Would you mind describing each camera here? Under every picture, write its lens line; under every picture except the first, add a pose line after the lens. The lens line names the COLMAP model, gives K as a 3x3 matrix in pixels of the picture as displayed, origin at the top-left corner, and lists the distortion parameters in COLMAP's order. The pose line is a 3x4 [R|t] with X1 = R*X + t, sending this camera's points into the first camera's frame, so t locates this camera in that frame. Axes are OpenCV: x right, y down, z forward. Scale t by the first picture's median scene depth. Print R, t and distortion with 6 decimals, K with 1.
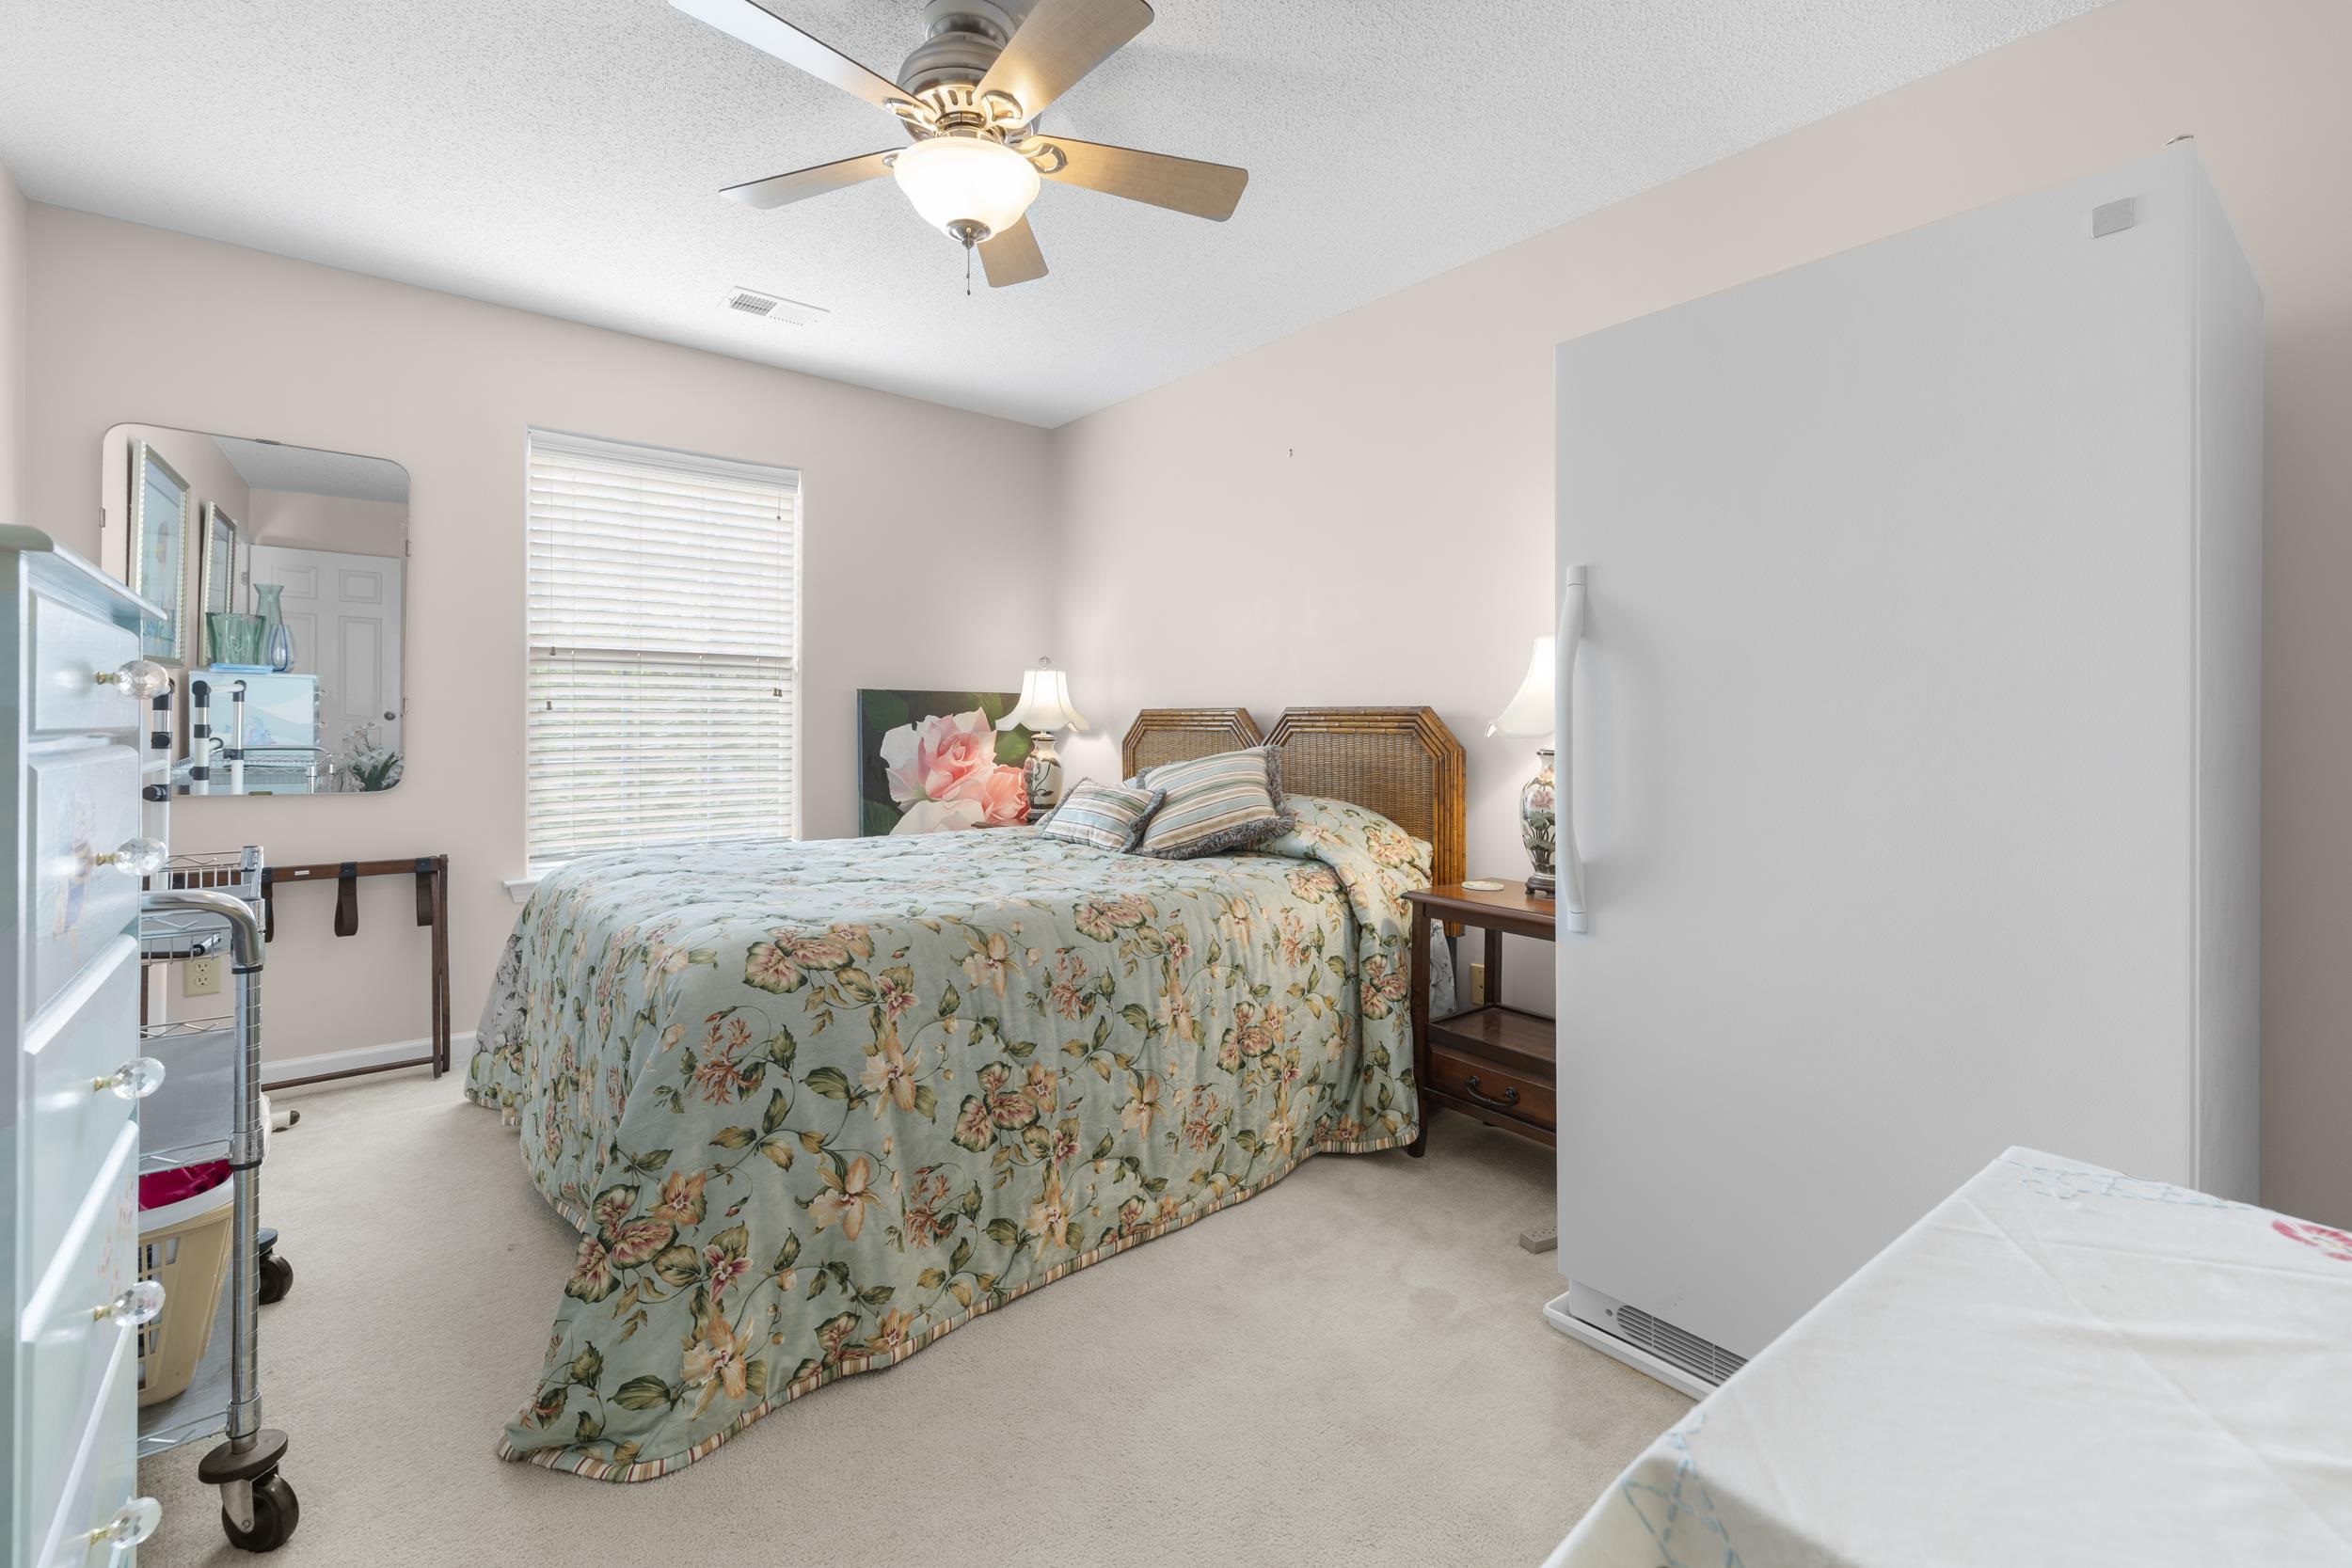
lens RADIAL K [[990.3, 0, 1178.0], [0, 990.3, 765.3], [0, 0, 1]] dist [-0.000258, 0.000190]
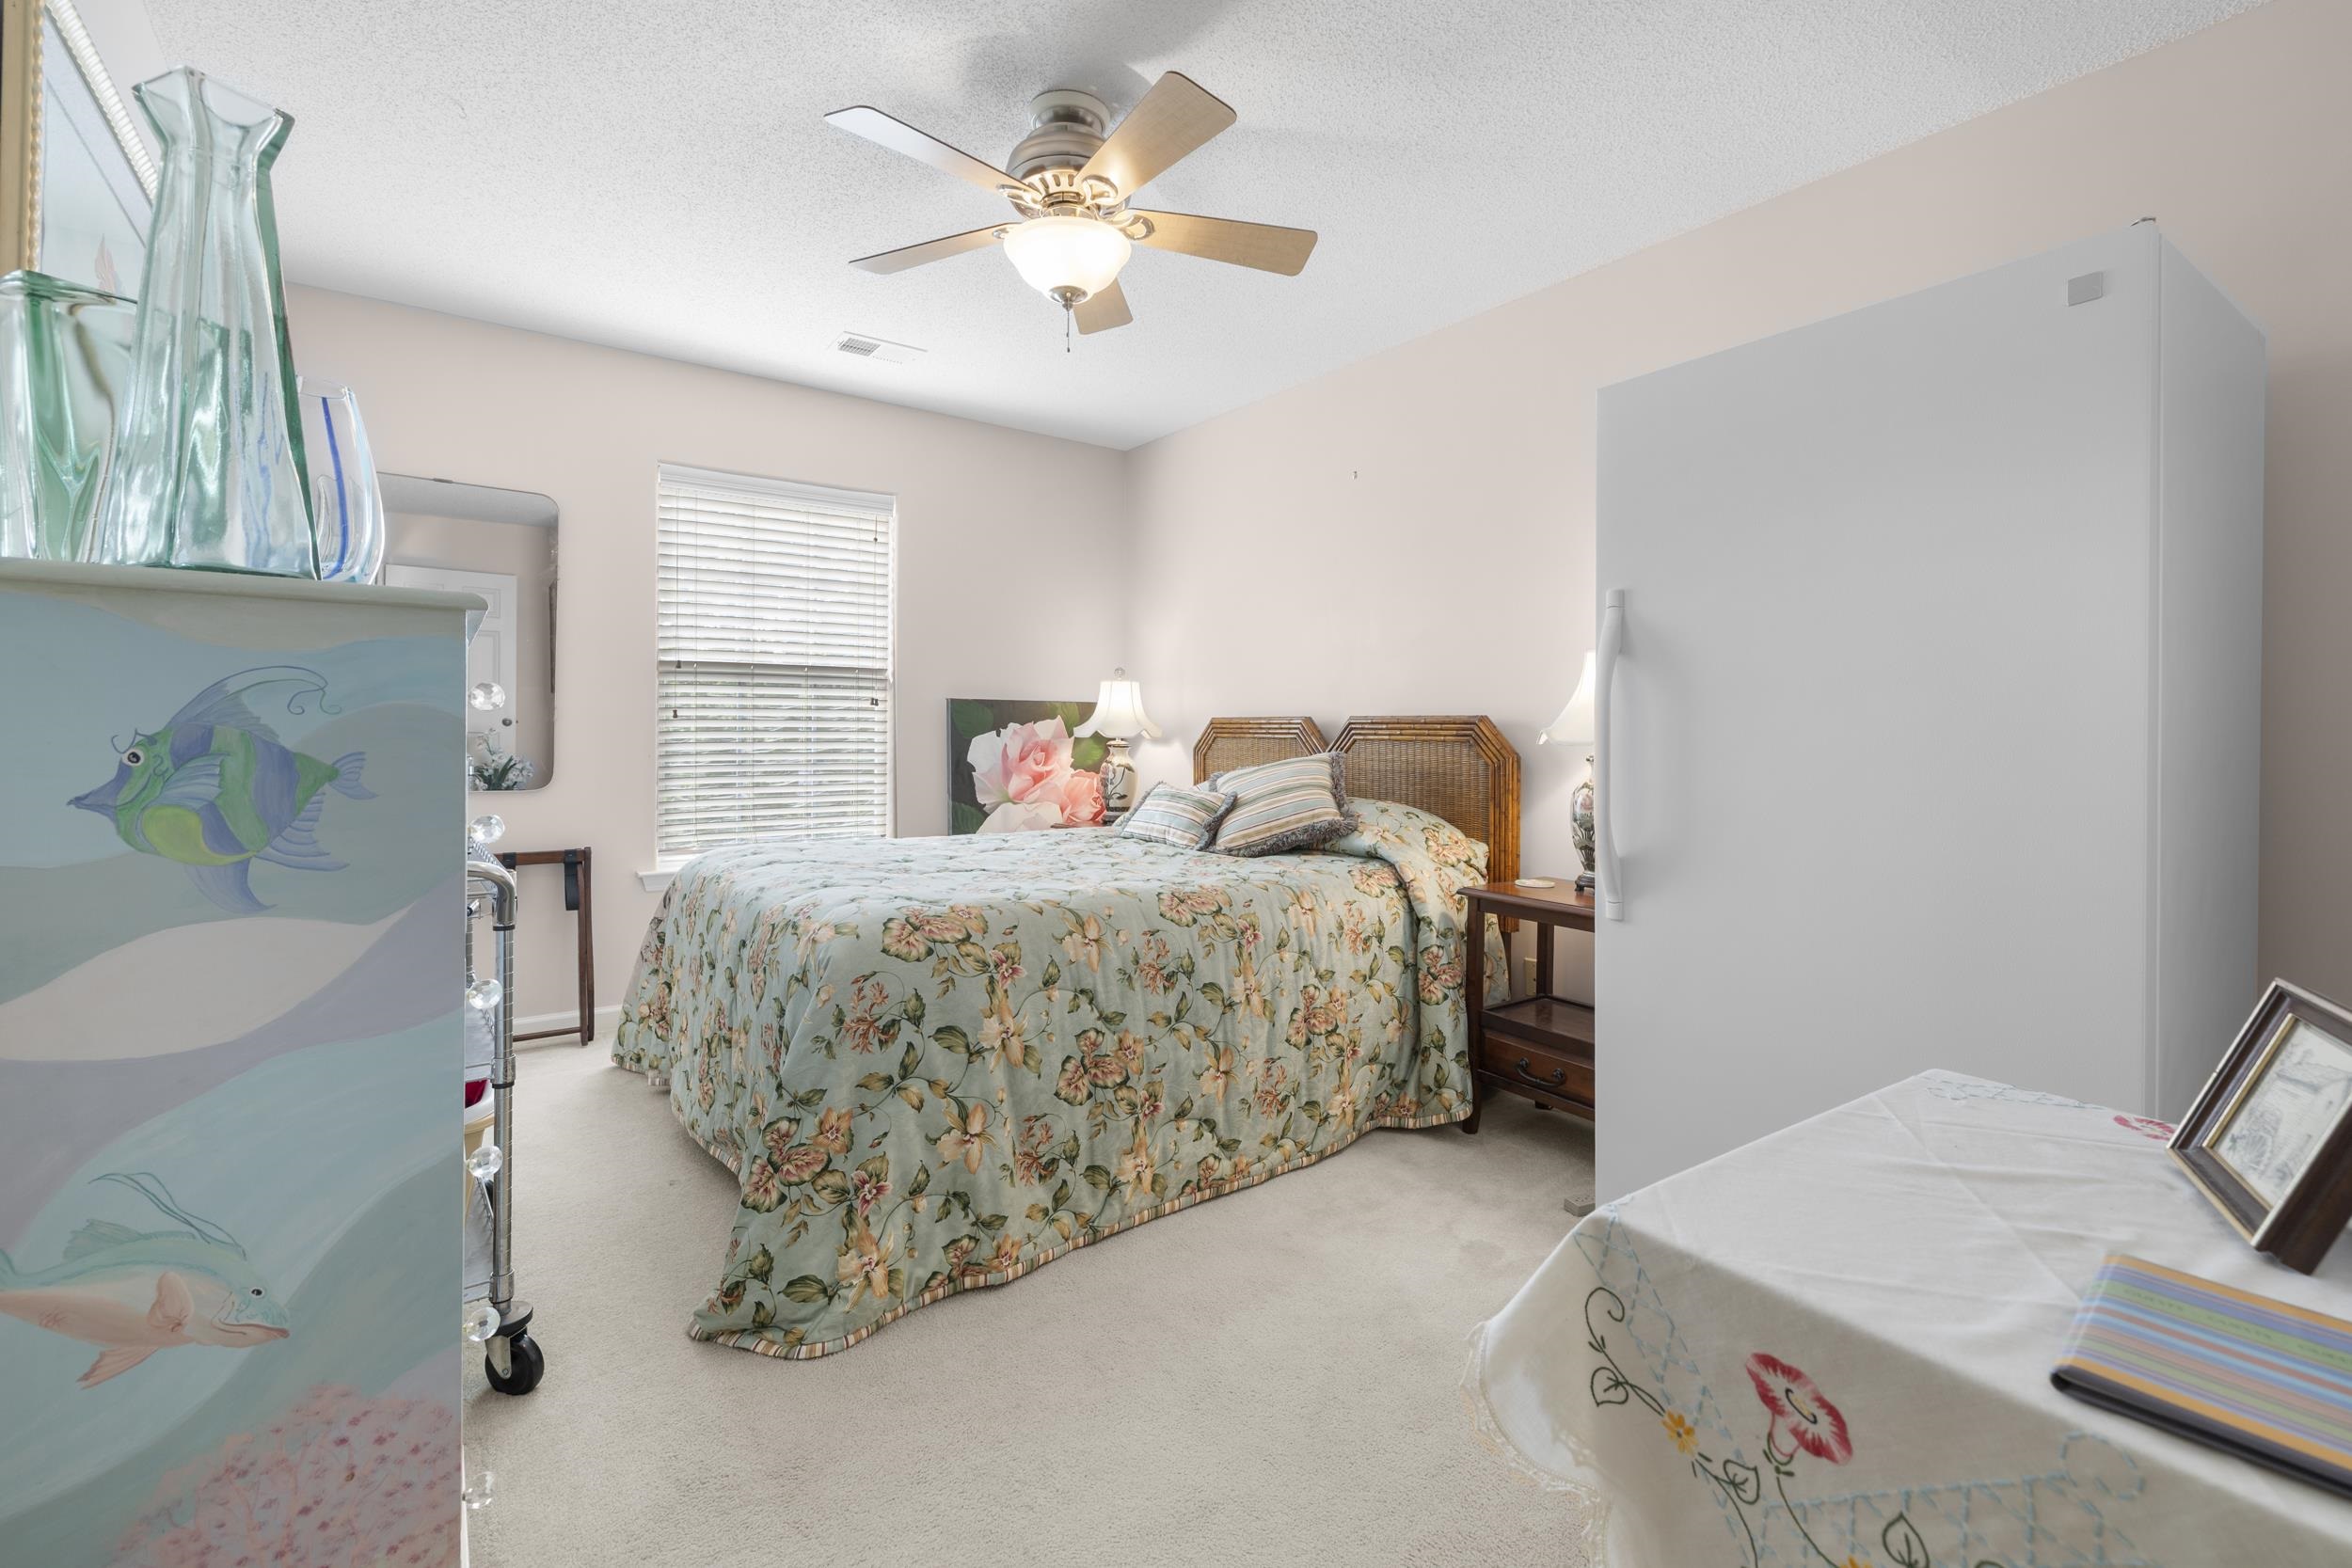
lens RADIAL K [[990.3, 0, 1178.0], [0, 990.3, 765.3], [0, 0, 1]] dist [-0.000258, 0.000190]
pose [[0.998014, 0.004575, -0.062828, -0.012962], [-0.005062, 0.999958, -0.007604, 0.005082], [0.062791, 0.007907, 0.997995, -0.116744]]
